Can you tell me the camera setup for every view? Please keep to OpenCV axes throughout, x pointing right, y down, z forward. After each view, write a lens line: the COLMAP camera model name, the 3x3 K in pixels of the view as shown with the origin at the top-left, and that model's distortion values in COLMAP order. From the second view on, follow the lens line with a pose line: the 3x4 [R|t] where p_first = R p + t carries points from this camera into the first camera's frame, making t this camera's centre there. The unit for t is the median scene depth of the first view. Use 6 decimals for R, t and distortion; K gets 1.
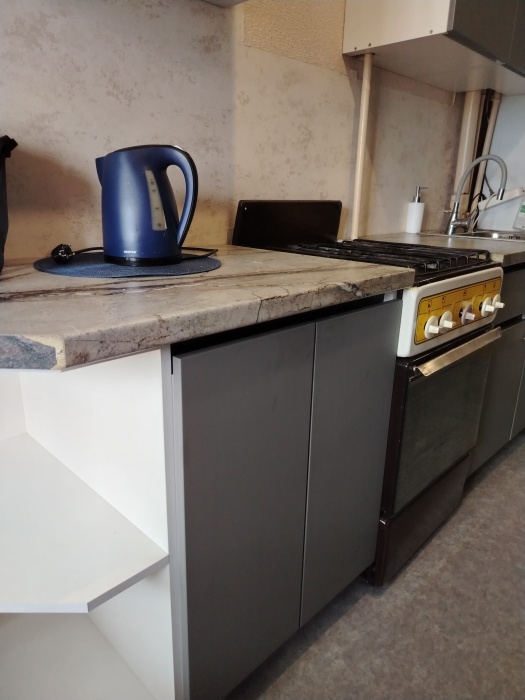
lens RADIAL K [[487.3, 0, 265.1], [0, 487.3, 351.9], [0, 0, 1]] dist [-0.002947, 0.000556]
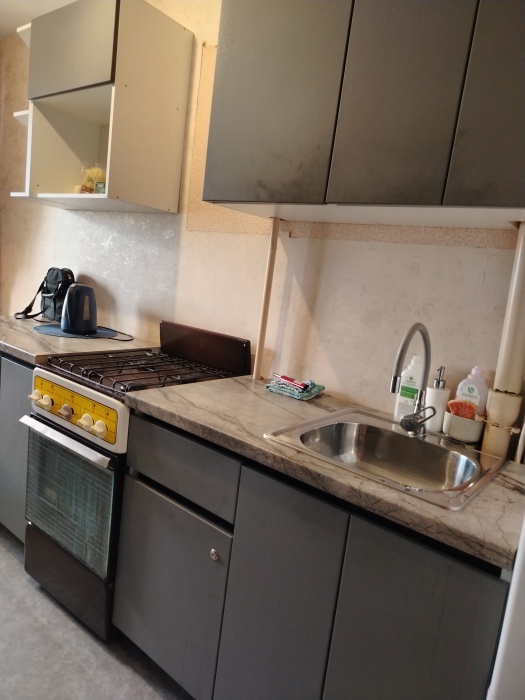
lens RADIAL K [[487.3, 0, 266.2], [0, 487.3, 349.5], [0, 0, 1]] dist [-0.002947, 0.000556]
pose [[0.116479, 0.153155, -0.981314, 1.341174], [-0.422998, 0.901600, 0.090505, -0.442667], [0.898613, 0.404552, 0.169802, 0.928267]]
